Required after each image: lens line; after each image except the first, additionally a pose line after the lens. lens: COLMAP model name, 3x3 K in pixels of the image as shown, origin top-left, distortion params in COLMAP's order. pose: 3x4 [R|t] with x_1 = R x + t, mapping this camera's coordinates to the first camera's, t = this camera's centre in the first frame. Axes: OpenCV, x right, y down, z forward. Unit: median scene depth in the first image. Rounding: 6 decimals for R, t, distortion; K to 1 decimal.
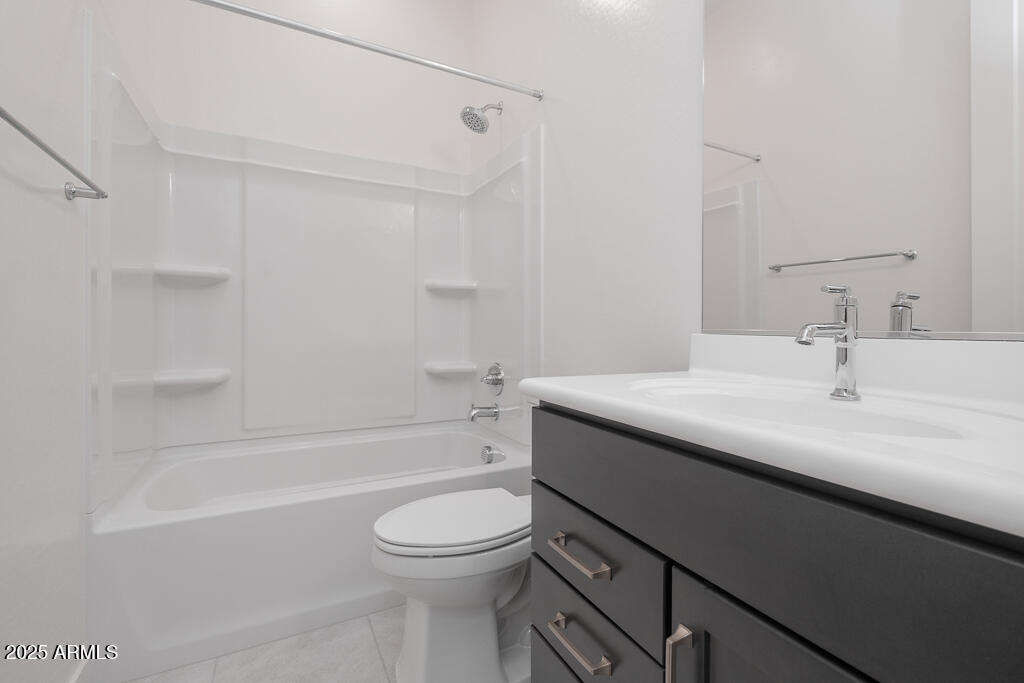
lens RADIAL K [[464.3, 0, 510.5], [0, 464.3, 331.8], [0, 0, 1]] dist [-0.001761, 0.000458]
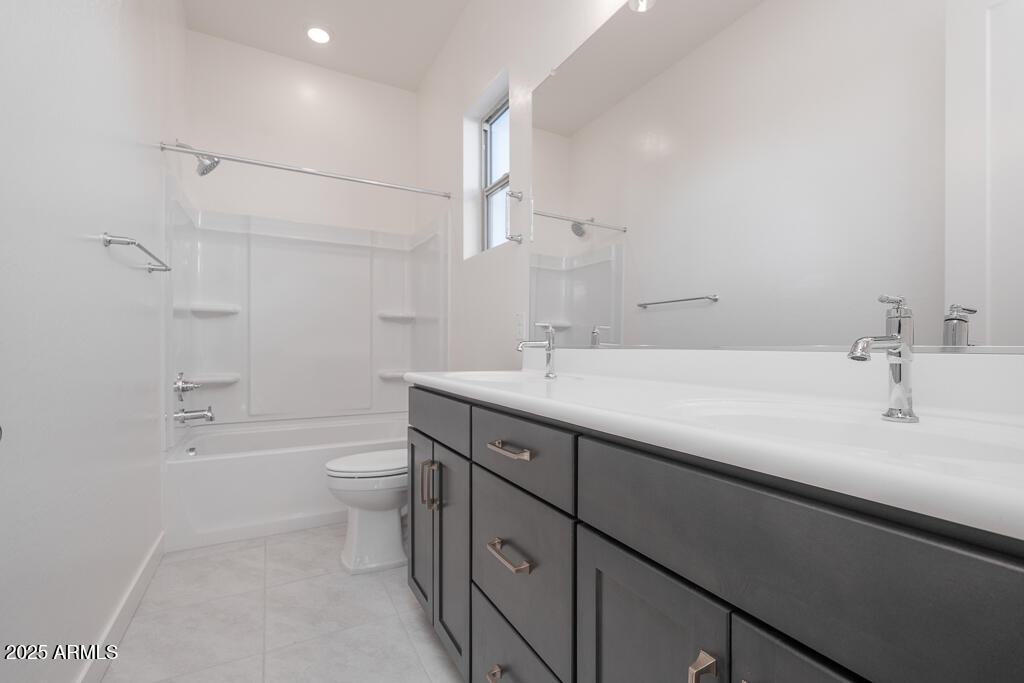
lens RADIAL K [[464.3, 0, 513.5], [0, 464.3, 344.8], [0, 0, 1]] dist [-0.001761, 0.000458]
pose [[0.999980, -0.005399, -0.003440, 0.263268], [0.005363, 0.999930, -0.010514, 0.008634], [0.003497, 0.010495, 0.999939, -0.458835]]
